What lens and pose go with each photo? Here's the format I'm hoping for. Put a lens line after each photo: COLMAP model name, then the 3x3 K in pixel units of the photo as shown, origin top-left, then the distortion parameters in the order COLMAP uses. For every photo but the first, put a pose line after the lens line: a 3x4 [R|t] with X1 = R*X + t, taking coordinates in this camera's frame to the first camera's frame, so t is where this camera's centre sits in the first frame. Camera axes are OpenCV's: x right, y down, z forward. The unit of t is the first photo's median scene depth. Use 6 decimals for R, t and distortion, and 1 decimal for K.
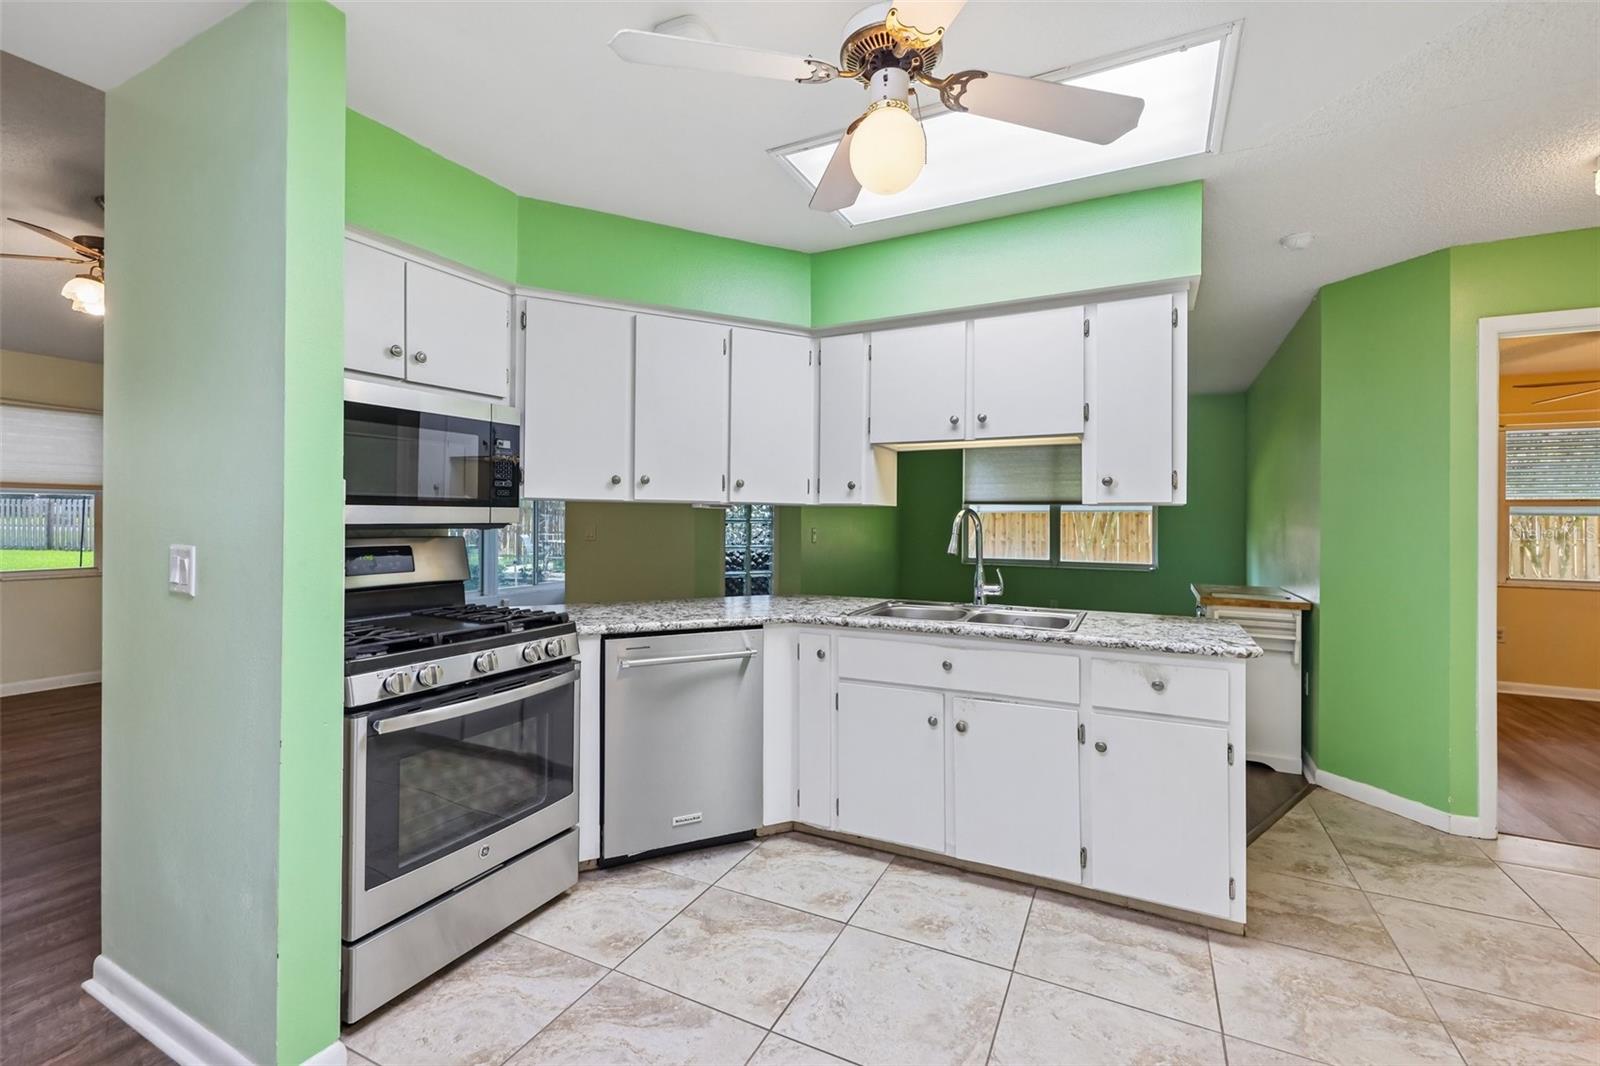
lens RADIAL K [[693.8, 0, 799.2], [0, 693.8, 521.2], [0, 0, 1]] dist [0.002502, -0.000441]
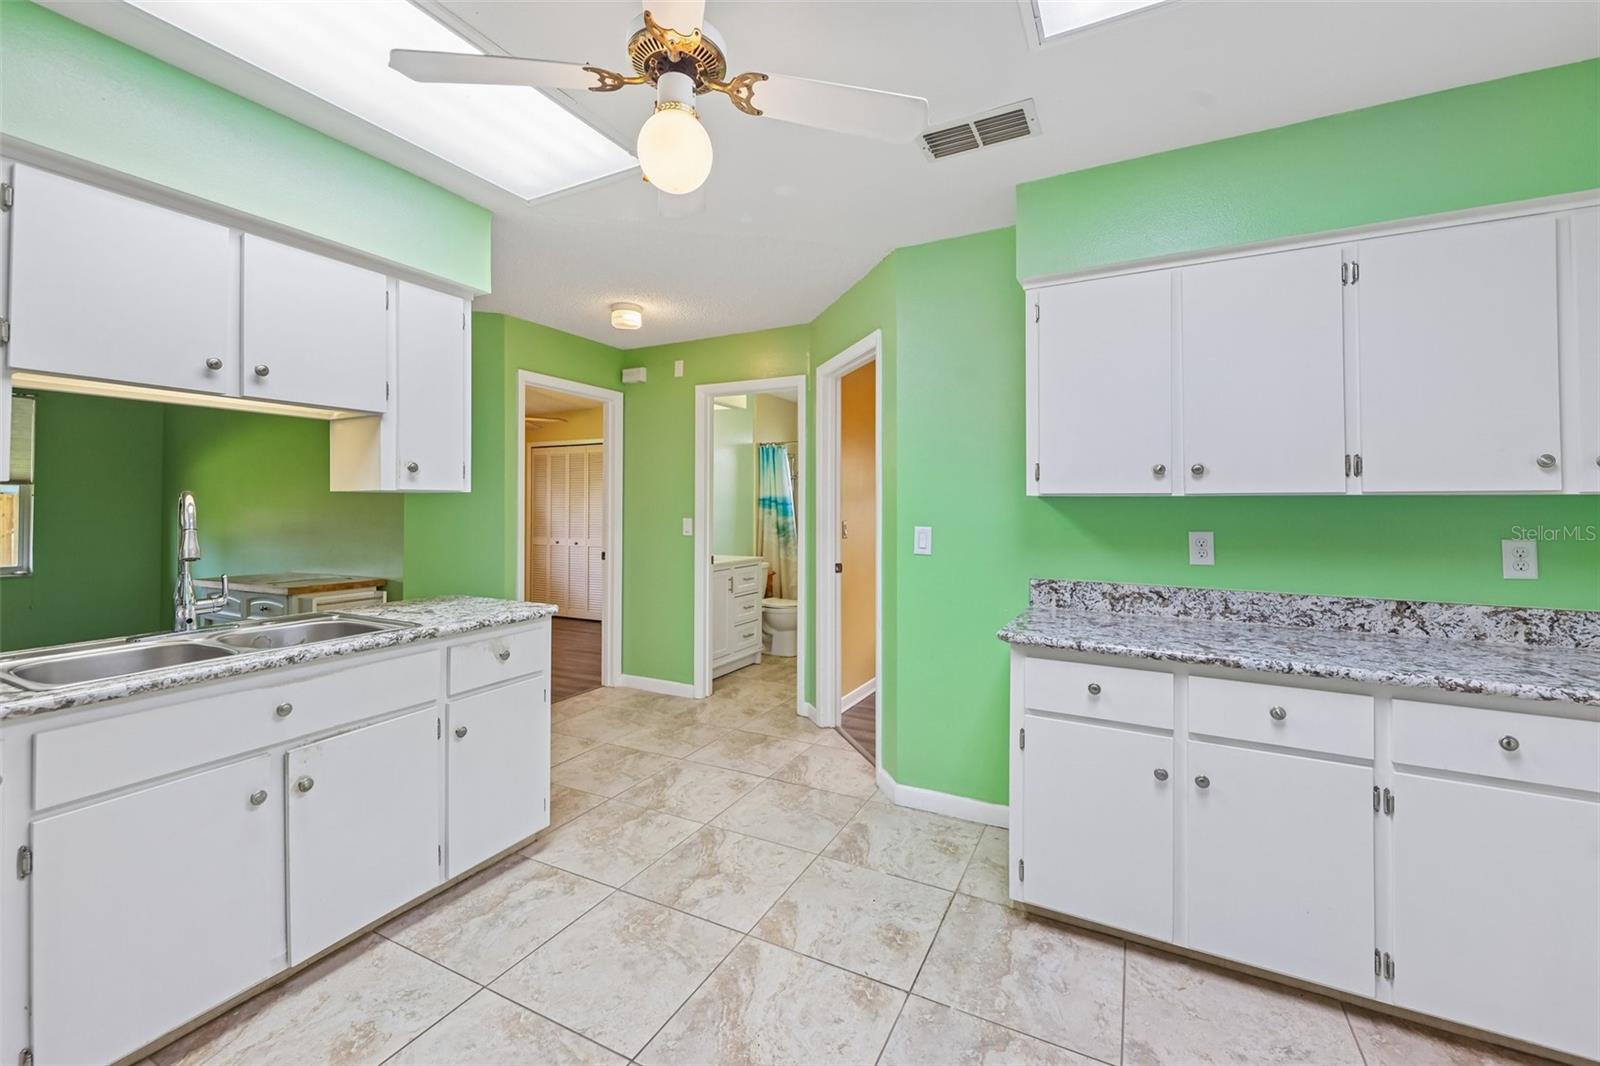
lens RADIAL K [[653.2, 0, 804.4], [0, 653.2, 494.9], [0, 0, 1]] dist [0.001139, -0.000085]
pose [[0.005945, 0.009377, 0.999938, -0.527392], [0.003035, 0.999951, -0.009395, -0.009783], [-0.999978, 0.003091, 0.005916, 0.503784]]
